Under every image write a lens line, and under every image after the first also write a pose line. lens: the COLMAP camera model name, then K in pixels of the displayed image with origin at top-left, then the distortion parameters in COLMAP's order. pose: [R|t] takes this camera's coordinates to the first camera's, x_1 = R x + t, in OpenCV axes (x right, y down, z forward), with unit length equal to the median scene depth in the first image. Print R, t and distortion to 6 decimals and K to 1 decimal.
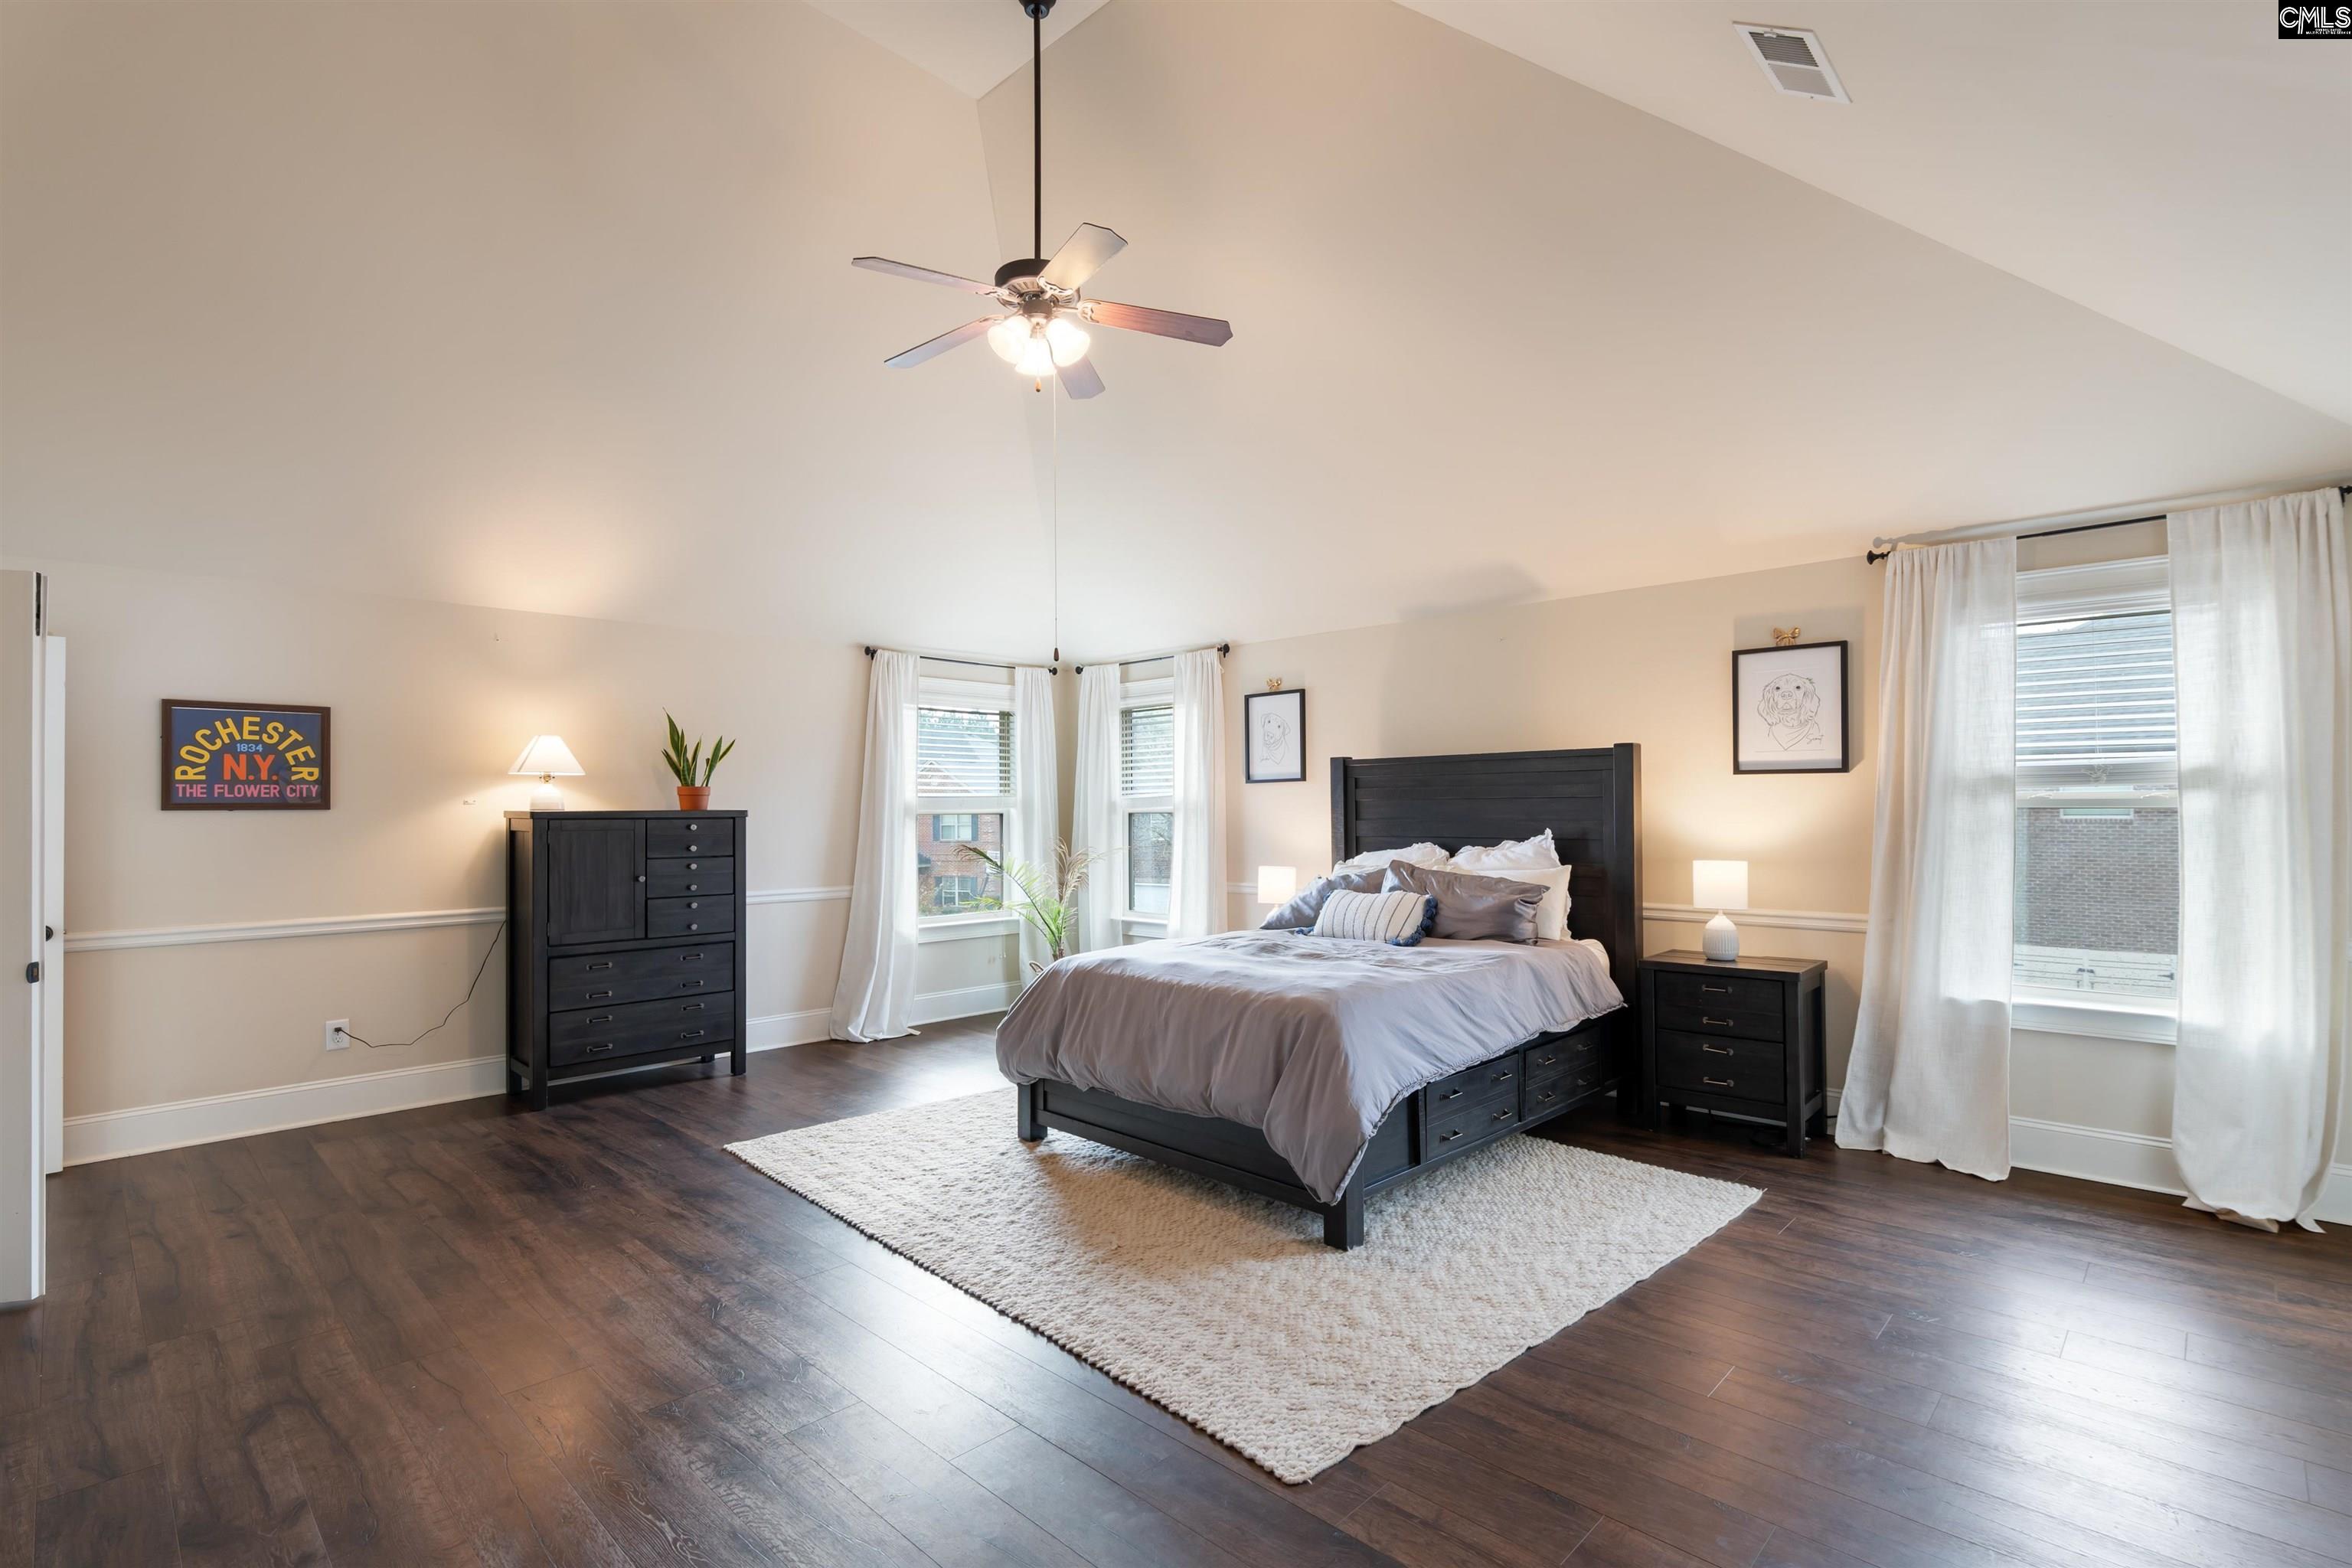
lens RADIAL K [[1107.3, 0, 1169.4], [0, 1107.3, 795.2], [0, 0, 1]] dist [-0.022476, 0.006280]
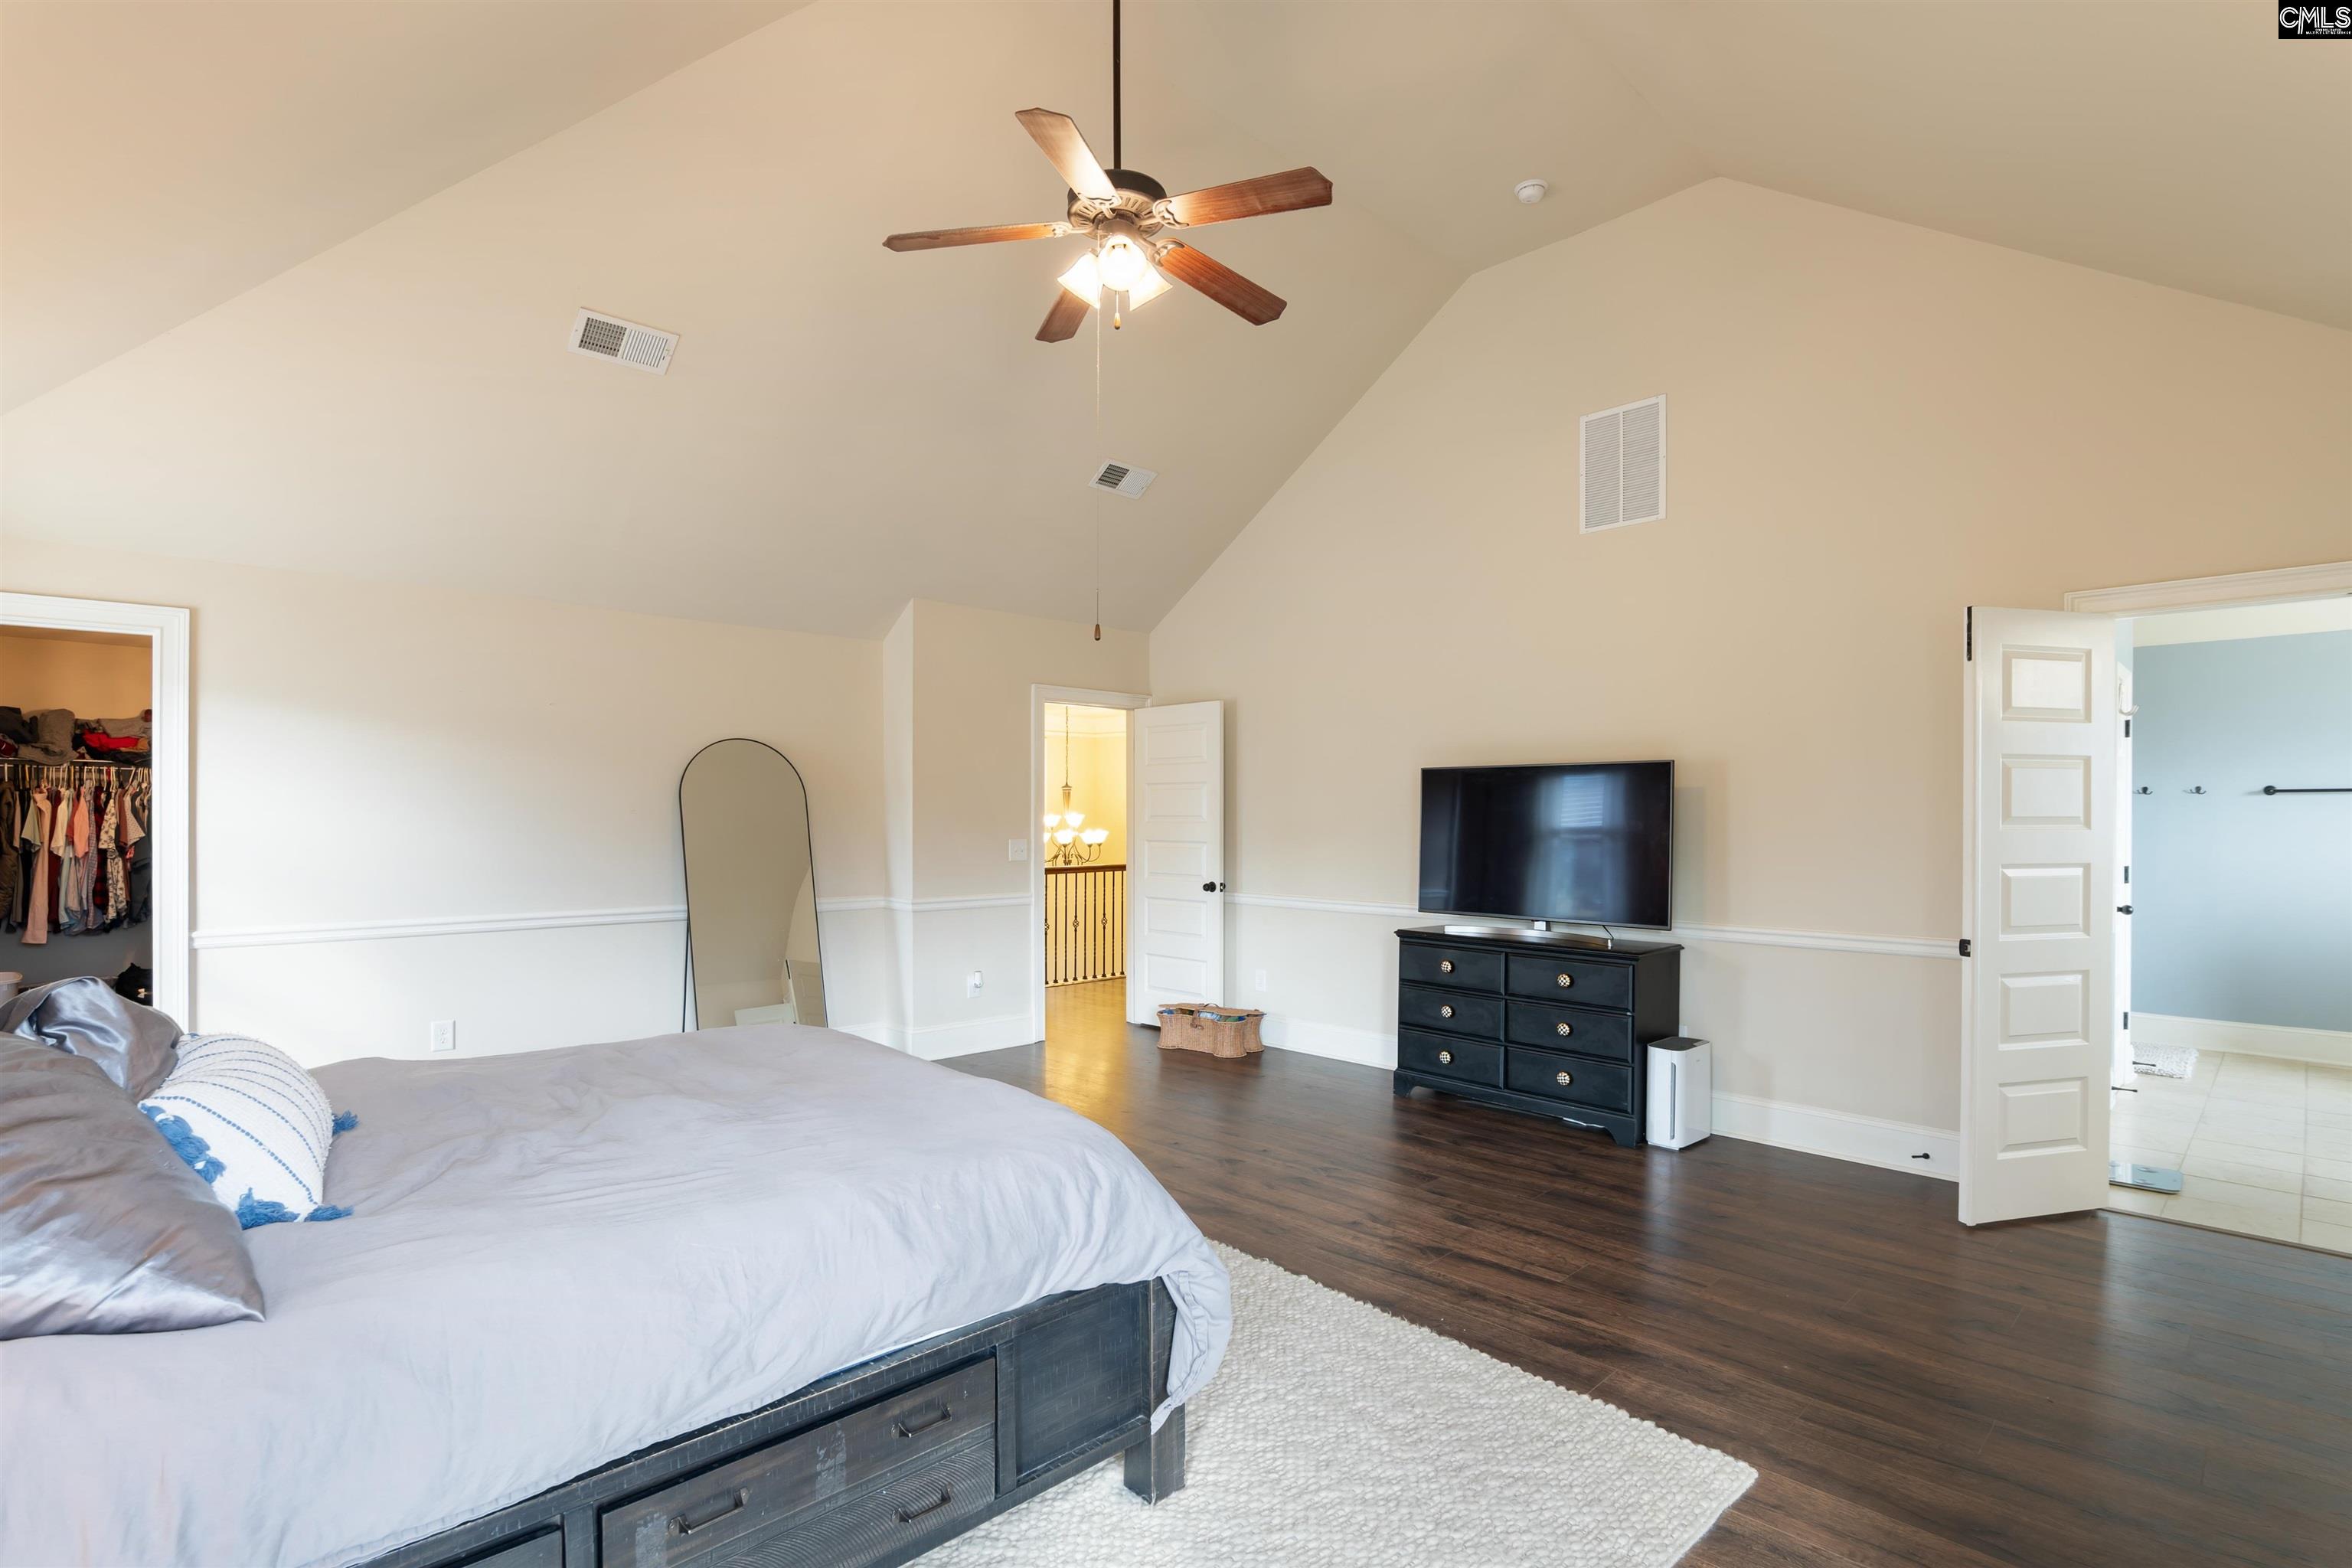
lens RADIAL K [[1107.3, 0, 1177.0], [0, 1107.3, 802.5], [0, 0, 1]] dist [-0.022476, 0.006280]
pose [[-0.999731, 0.000207, 0.023214, -0.123058], [-0.000375, 0.999685, -0.025083, 0.020032], [-0.023212, -0.025085, -0.999416, 1.256371]]
